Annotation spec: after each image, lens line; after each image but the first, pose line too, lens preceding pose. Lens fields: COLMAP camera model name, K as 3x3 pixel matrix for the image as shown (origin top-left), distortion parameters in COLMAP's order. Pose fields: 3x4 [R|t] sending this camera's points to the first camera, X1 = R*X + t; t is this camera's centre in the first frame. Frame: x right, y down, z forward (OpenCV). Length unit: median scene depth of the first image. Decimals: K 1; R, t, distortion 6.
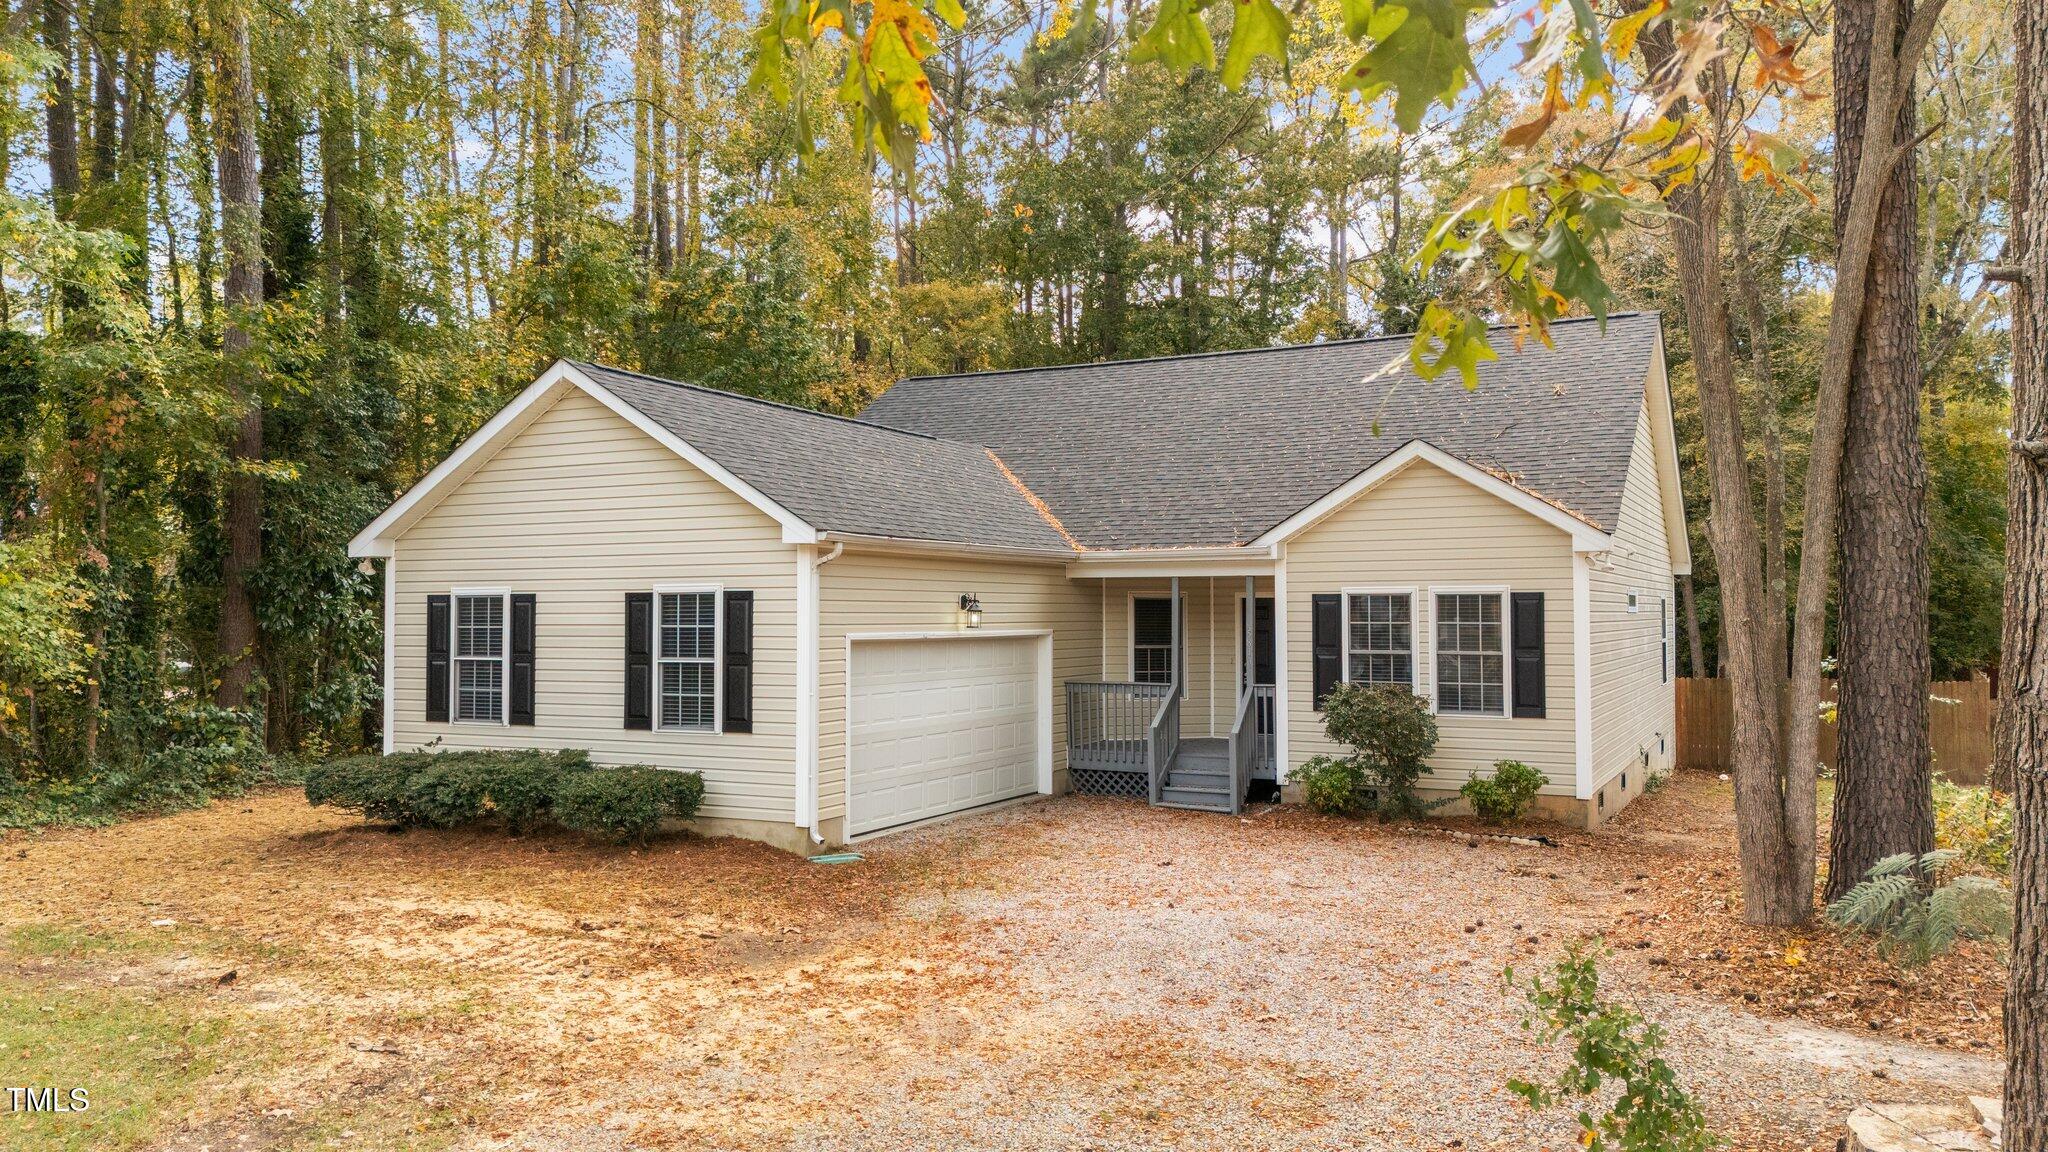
lens RADIAL K [[1496.3, 0, 1024.0], [0, 1496.3, 576.0], [0, 0, 1]] dist [0.078355, -0.002269]
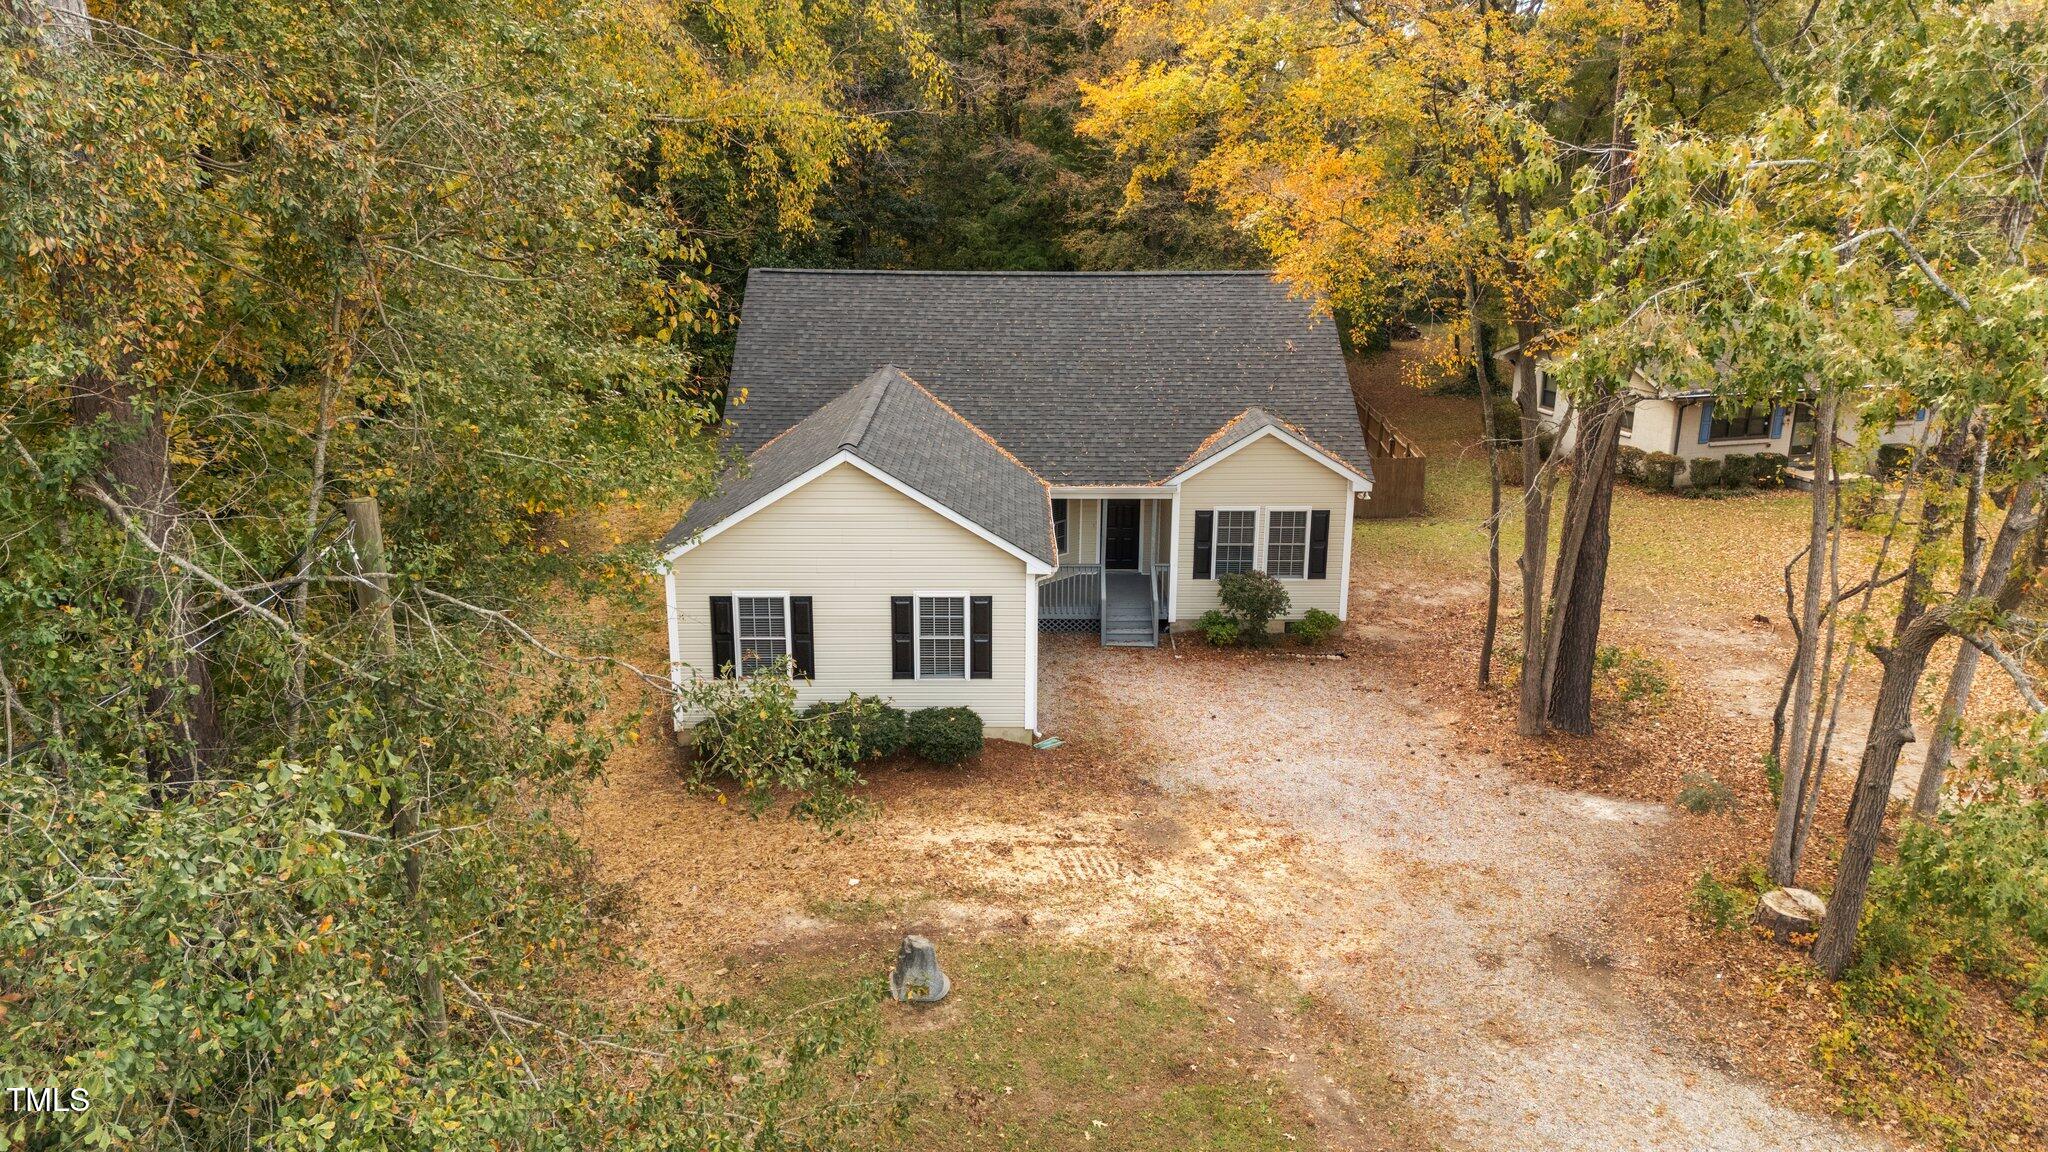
lens RADIAL K [[1496.3, 0, 1024.0], [0, 1496.3, 576.0], [0, 0, 1]] dist [0.078355, -0.002269]
pose [[0.884527, -0.126258, 0.449078, -0.778364], [-0.012614, 0.955851, 0.293582, -0.432190], [-0.466318, -0.265346, 0.843883, -0.331841]]
